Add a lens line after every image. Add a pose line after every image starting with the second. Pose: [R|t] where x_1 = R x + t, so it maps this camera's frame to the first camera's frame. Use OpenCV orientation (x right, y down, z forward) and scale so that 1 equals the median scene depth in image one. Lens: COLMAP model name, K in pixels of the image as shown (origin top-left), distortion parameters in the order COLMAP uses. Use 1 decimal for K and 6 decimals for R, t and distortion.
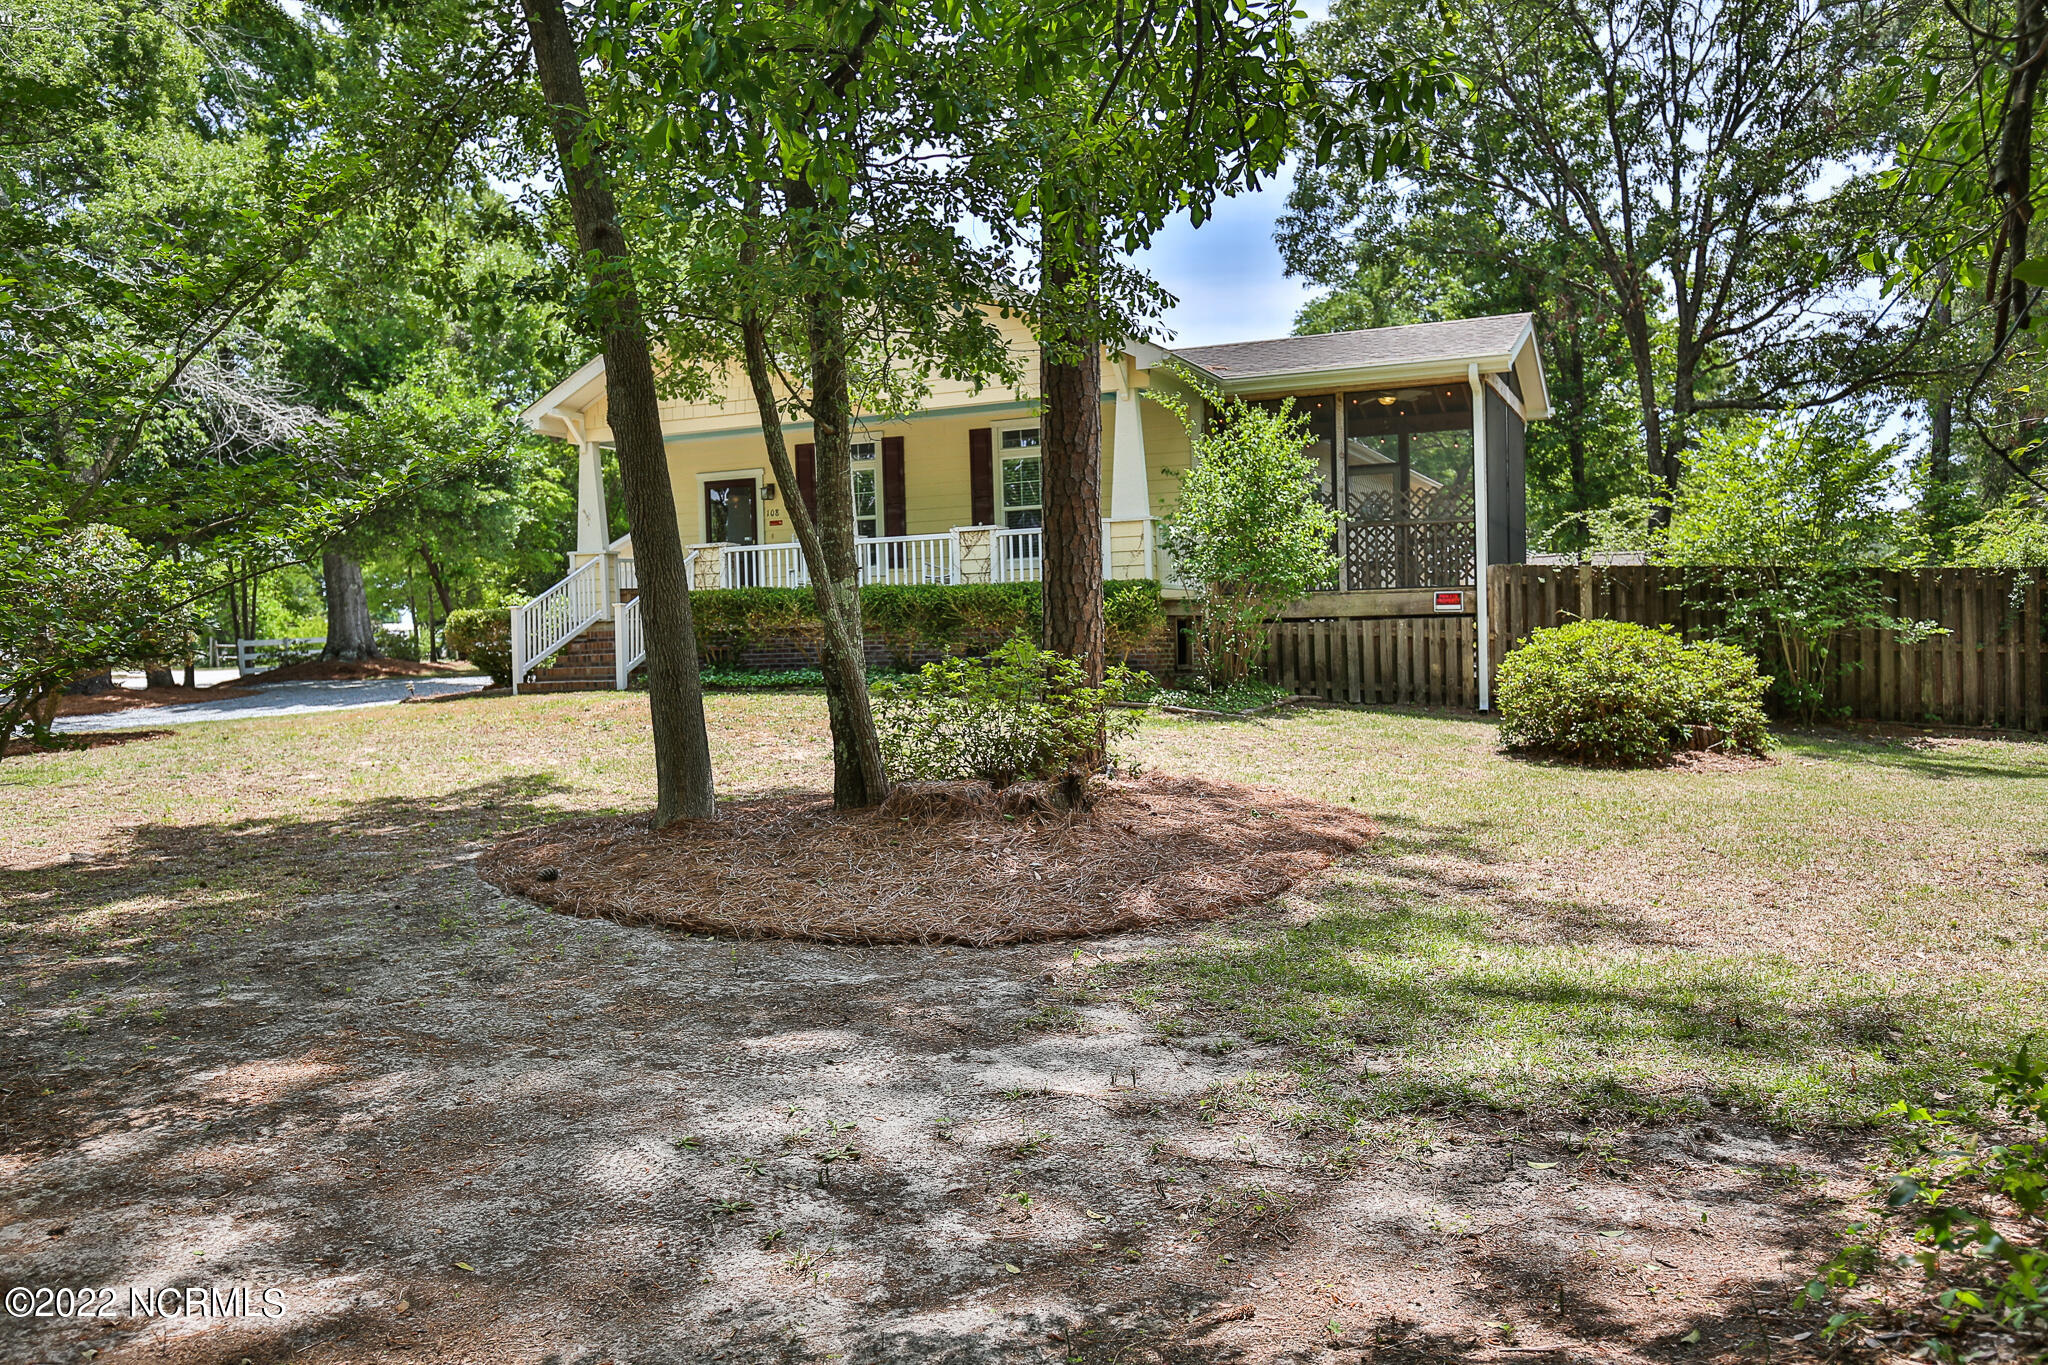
lens RADIAL K [[1492.1, 0, 1025.4], [0, 1492.1, 687.3], [0, 0, 1]] dist [0.035258, -0.000123]
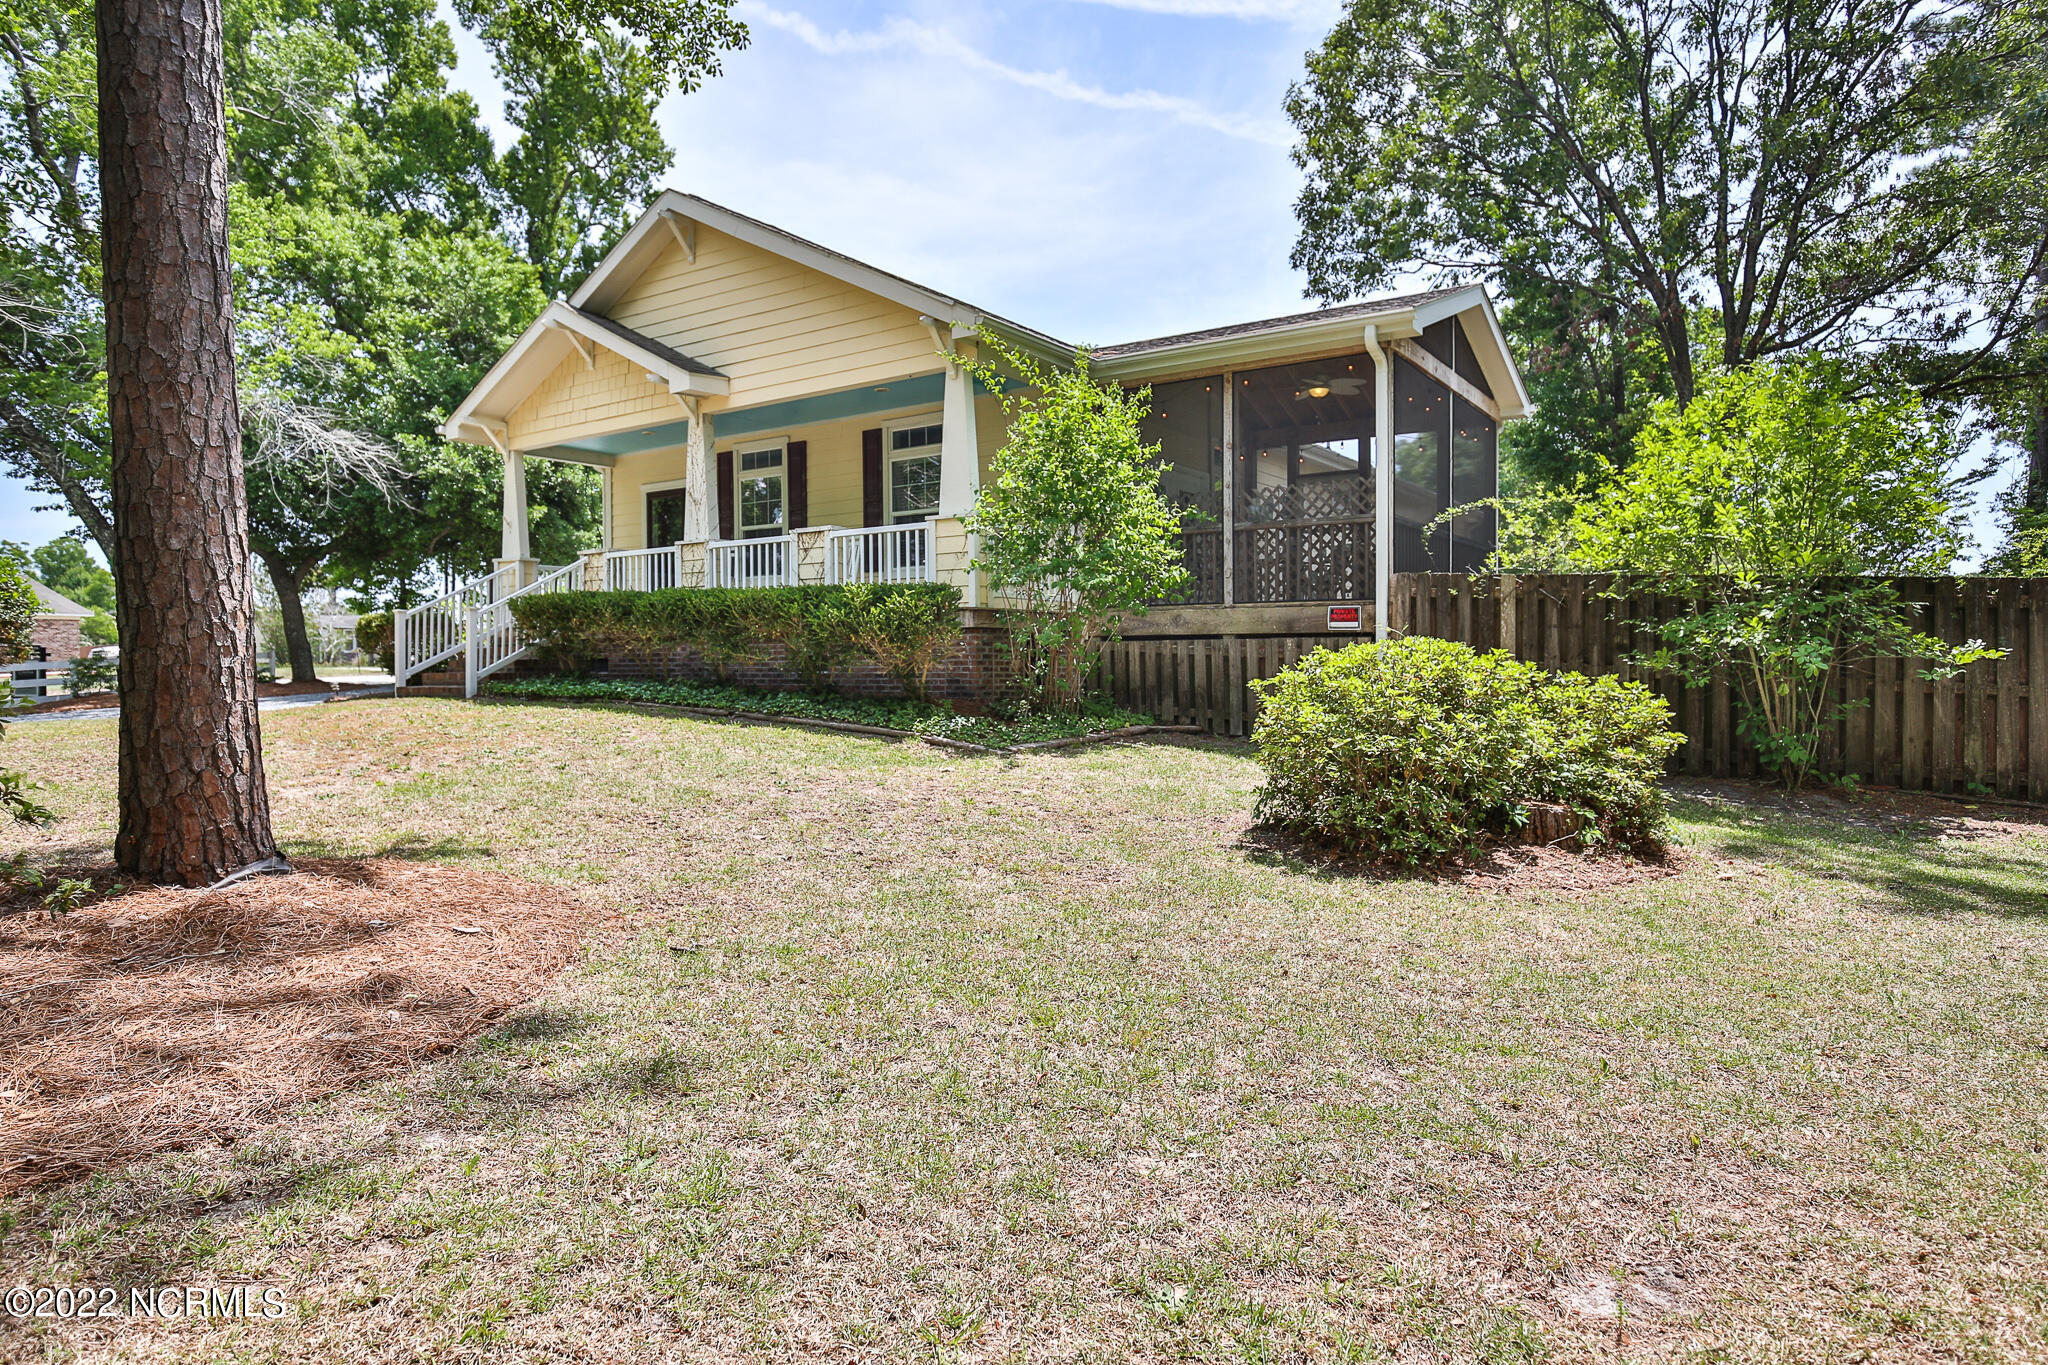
lens RADIAL K [[1163.7, 0, 1022.7], [0, 1163.7, 682.4], [0, 0, 1]] dist [-0.004120, -0.001109]
pose [[0.983148, 0.025076, -0.181082, 0.219388], [-0.026963, 0.999605, -0.007969, -0.011439], [0.180811, 0.012717, 0.983436, 0.327565]]
